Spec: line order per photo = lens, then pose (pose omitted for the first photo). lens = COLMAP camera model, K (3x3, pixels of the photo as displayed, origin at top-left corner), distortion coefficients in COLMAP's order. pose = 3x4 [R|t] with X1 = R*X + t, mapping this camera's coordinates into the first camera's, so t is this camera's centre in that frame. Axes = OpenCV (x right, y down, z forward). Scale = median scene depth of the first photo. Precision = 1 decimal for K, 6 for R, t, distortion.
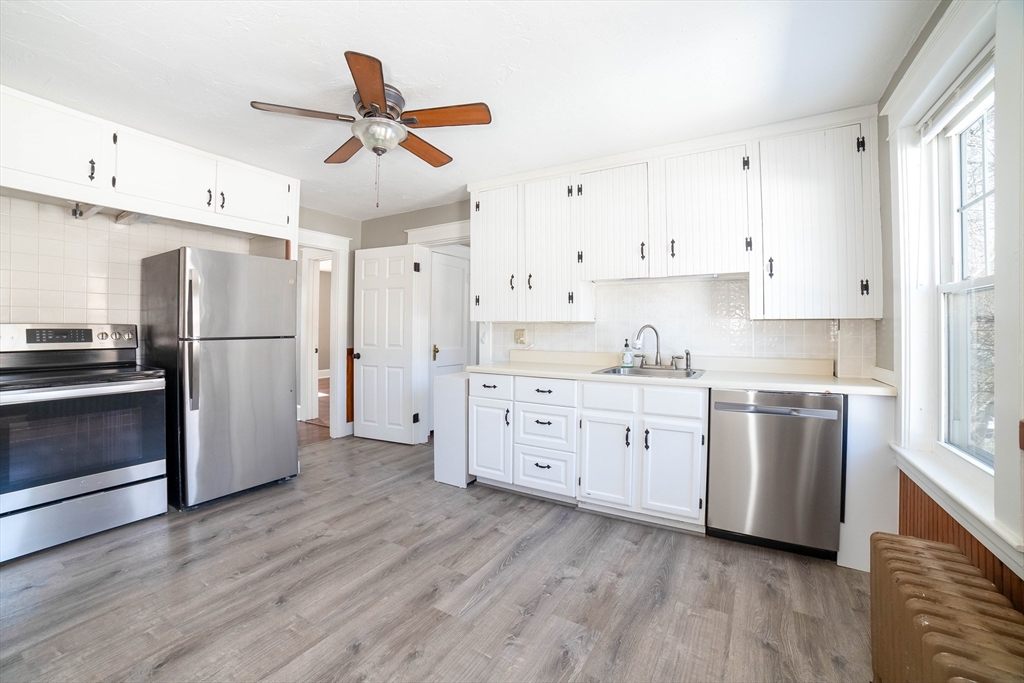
lens RADIAL K [[480.9, 0, 511.2], [0, 480.9, 326.2], [0, 0, 1]] dist [-0.089415, 0.072487]
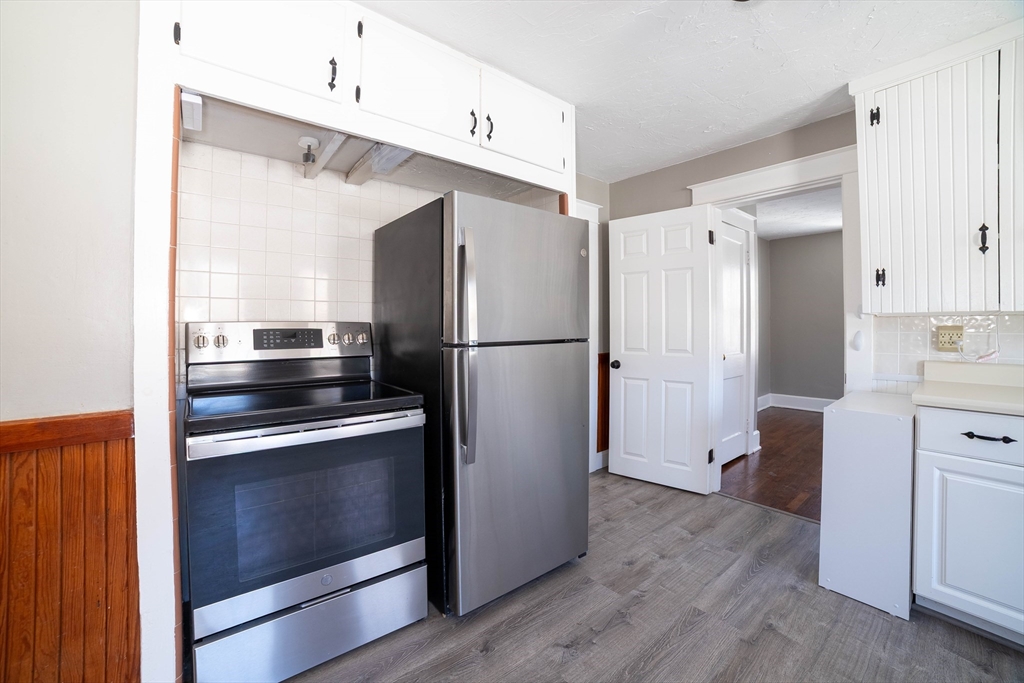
lens RADIAL K [[467.6, 0, 512.2], [0, 467.6, 326.8], [0, 0, 1]] dist [-0.001023, 0.000502]
pose [[0.962264, -0.004906, -0.272072, -0.394709], [0.006208, 0.999973, 0.003925, 0.001662], [0.272046, -0.005466, 0.962269, 0.372028]]
